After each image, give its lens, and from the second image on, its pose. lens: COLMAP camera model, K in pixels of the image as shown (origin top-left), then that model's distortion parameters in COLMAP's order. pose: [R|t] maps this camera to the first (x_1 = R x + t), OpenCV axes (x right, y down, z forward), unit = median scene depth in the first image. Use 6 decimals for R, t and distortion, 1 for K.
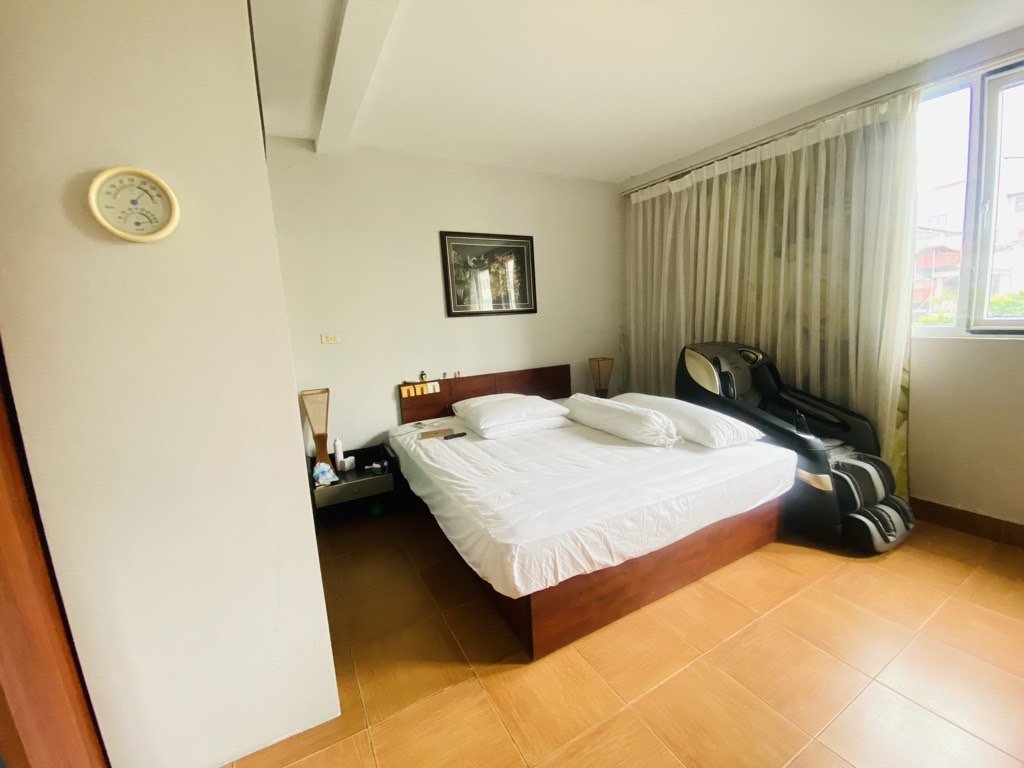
lens RADIAL K [[420.2, 0, 518.2], [0, 420.2, 382.4], [0, 0, 1]] dist [0.008140, -0.013249]
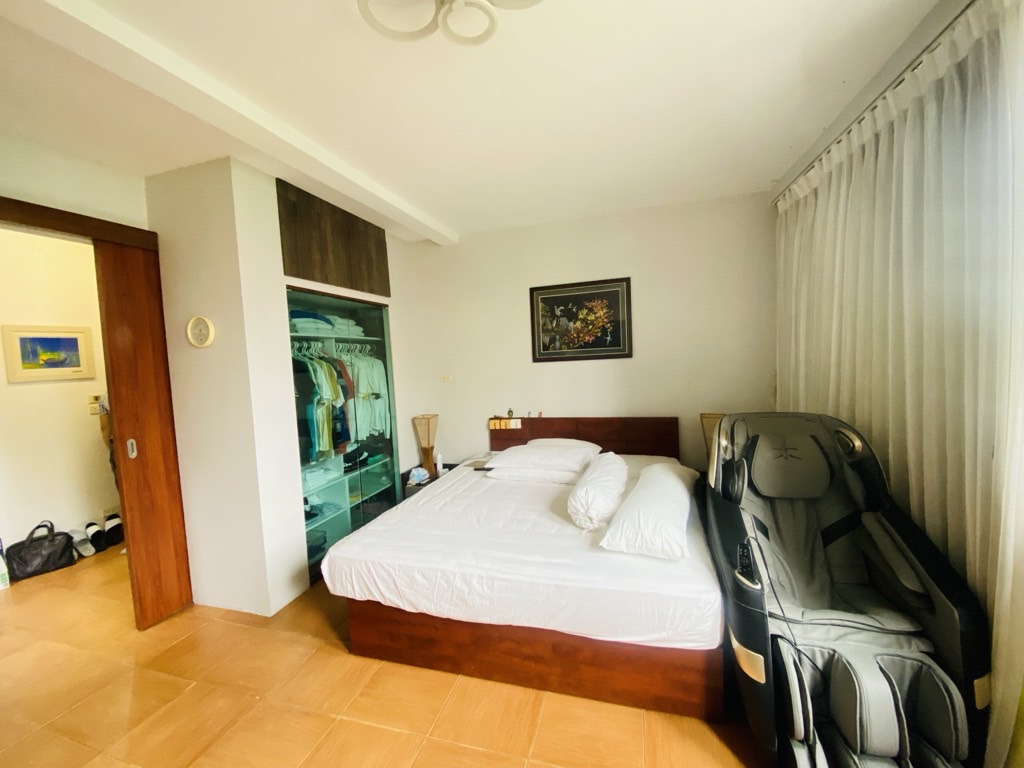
lens RADIAL K [[420.2, 0, 518.2], [0, 420.2, 382.4], [0, 0, 1]] dist [0.008140, -0.013249]
pose [[0.701437, 0.060282, -0.710177, 0.617901], [-0.093378, 0.995601, -0.007720, -0.093802], [0.706588, 0.071730, 0.703981, 0.201765]]
